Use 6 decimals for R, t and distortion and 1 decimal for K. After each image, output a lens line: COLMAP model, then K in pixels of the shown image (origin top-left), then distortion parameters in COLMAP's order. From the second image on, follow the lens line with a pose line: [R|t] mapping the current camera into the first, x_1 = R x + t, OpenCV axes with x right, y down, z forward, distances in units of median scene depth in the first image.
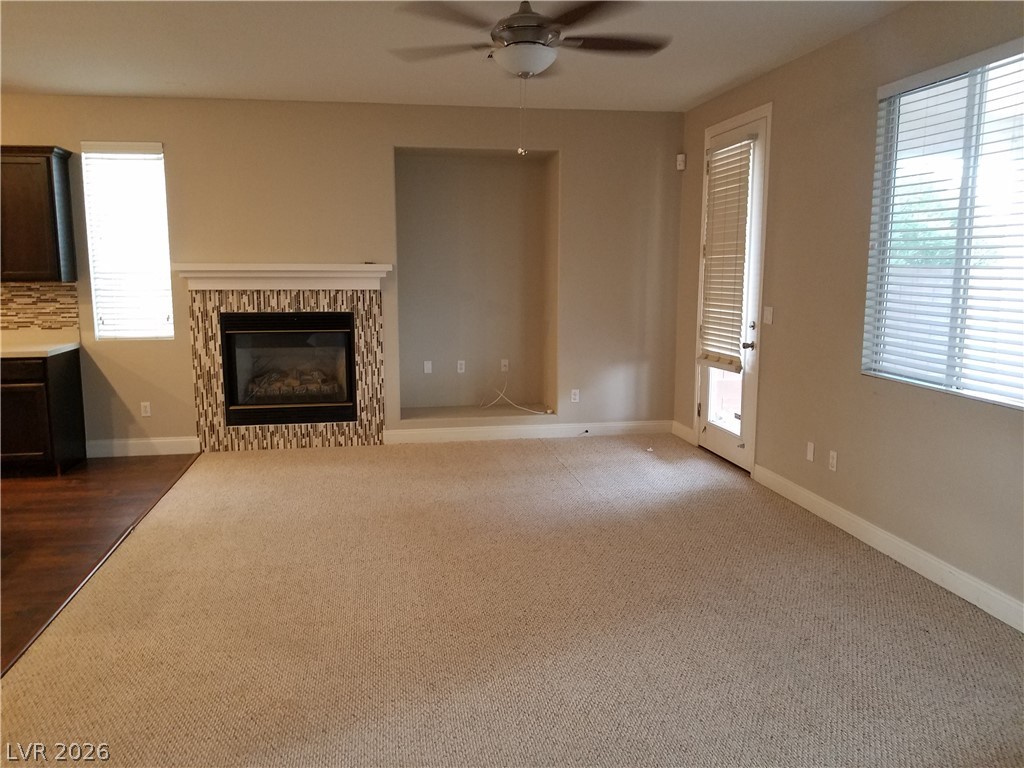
lens RADIAL K [[806.3, 0, 510.6], [0, 806.3, 394.8], [0, 0, 1]] dist [0.007451, 0.000128]
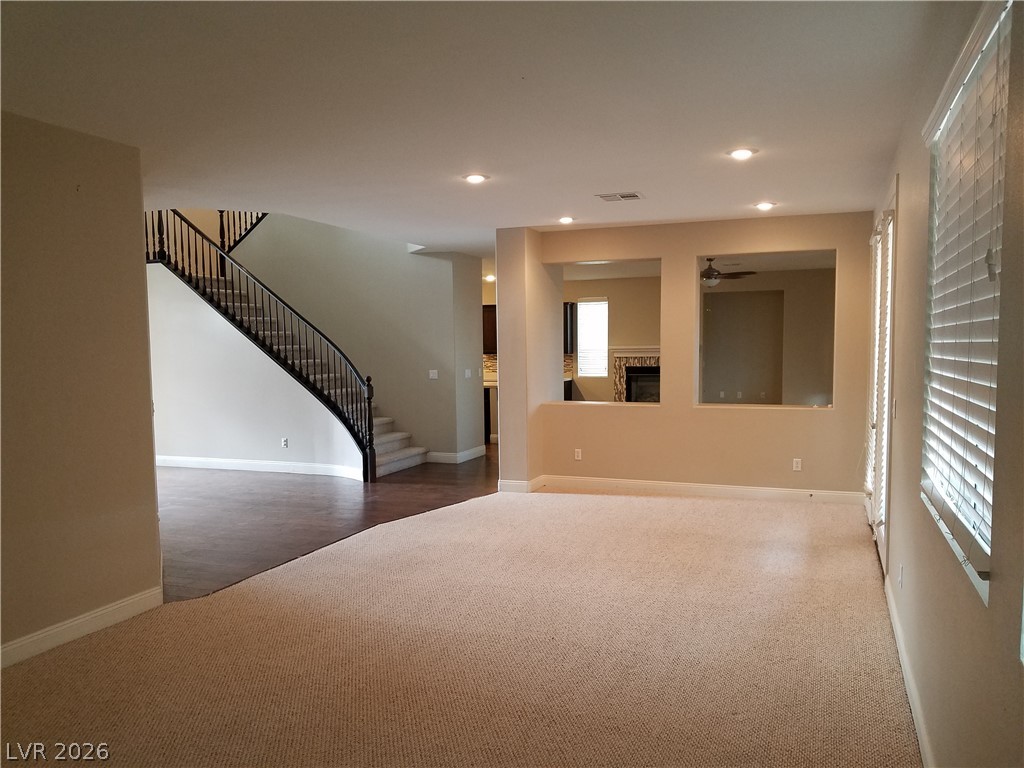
lens RADIAL K [[806.3, 0, 510.6], [0, 806.3, 394.8], [0, 0, 1]] dist [0.007451, 0.000128]
pose [[0.855882, 0.024105, -0.516609, 0.570947], [-0.068583, 0.995381, -0.067178, 0.162392], [0.512603, 0.092927, 0.853582, -1.177035]]
